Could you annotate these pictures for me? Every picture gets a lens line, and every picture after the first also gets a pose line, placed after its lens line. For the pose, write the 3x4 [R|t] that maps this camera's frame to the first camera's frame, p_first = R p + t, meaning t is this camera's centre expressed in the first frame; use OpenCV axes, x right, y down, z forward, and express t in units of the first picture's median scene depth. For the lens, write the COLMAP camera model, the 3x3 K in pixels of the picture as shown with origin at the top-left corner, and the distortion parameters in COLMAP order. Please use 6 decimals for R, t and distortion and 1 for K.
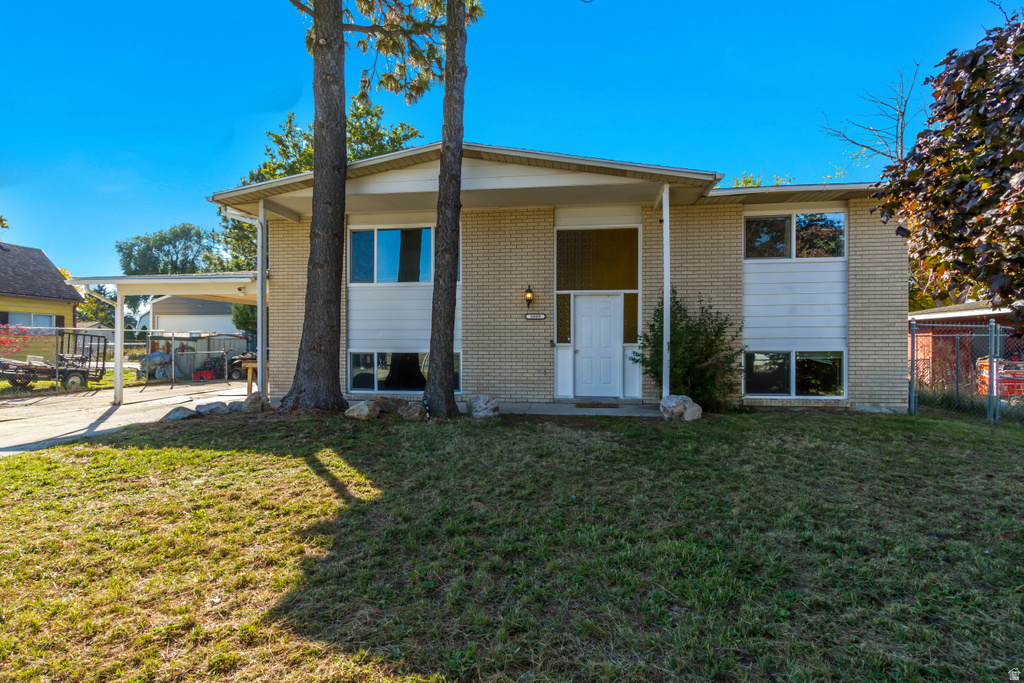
lens RADIAL K [[505.3, 0, 512.0], [0, 505.3, 341.5], [0, 0, 1]] dist [0.000434, 0.000036]
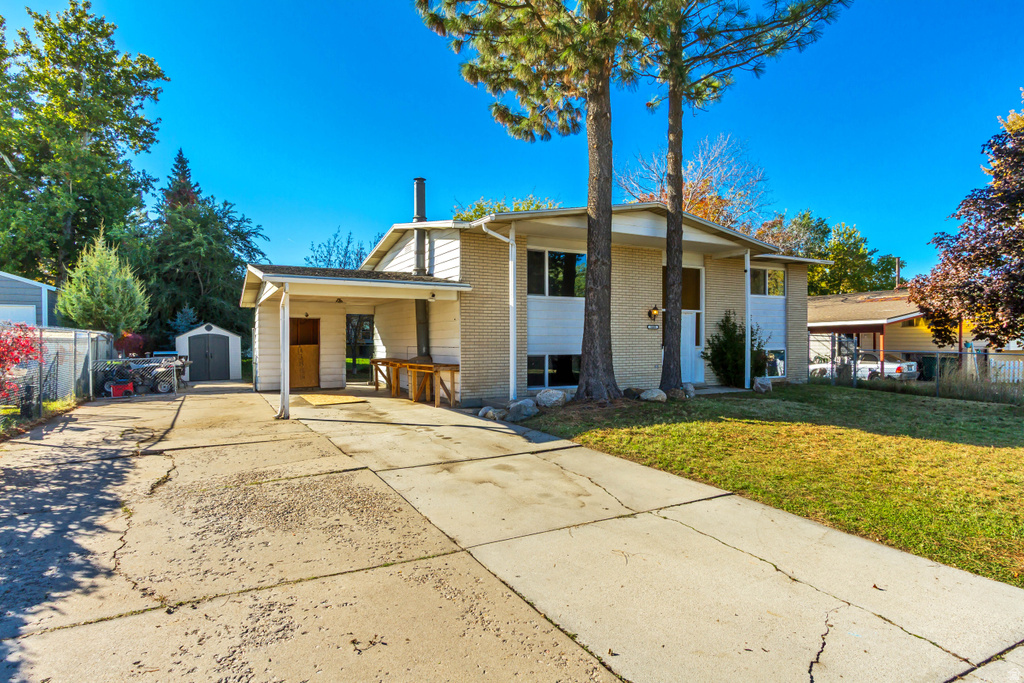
lens RADIAL K [[559.4, 0, 512.0], [0, 559.4, 341.5], [0, 0, 1]] dist [-0.000342, 0.000106]
pose [[0.813386, -0.001323, 0.581722, -1.114072], [0.001530, 0.999999, 0.000135, -0.009692], [-0.581722, 0.000781, 0.813388, -0.027334]]
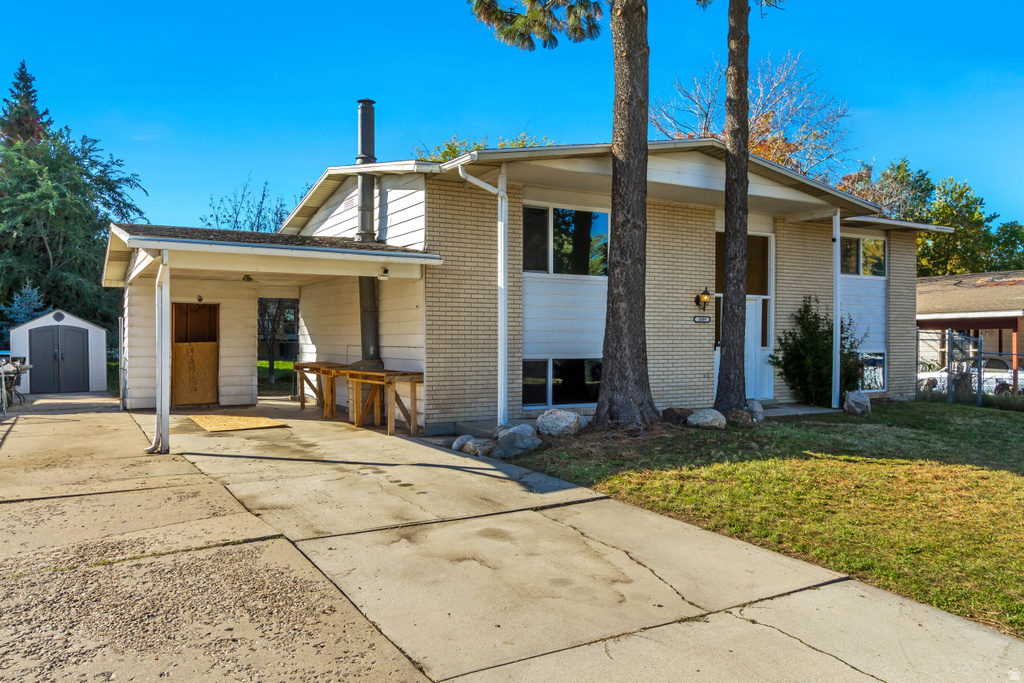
lens RADIAL K [[760.8, 0, 512.0], [0, 760.8, 341.5], [0, 0, 1]] dist [0.004792, -0.001465]
pose [[0.797516, -0.000128, 0.603298, -1.074065], [-0.003709, 0.999980, 0.005114, -0.012349], [-0.603286, -0.006316, 0.797500, 0.053417]]
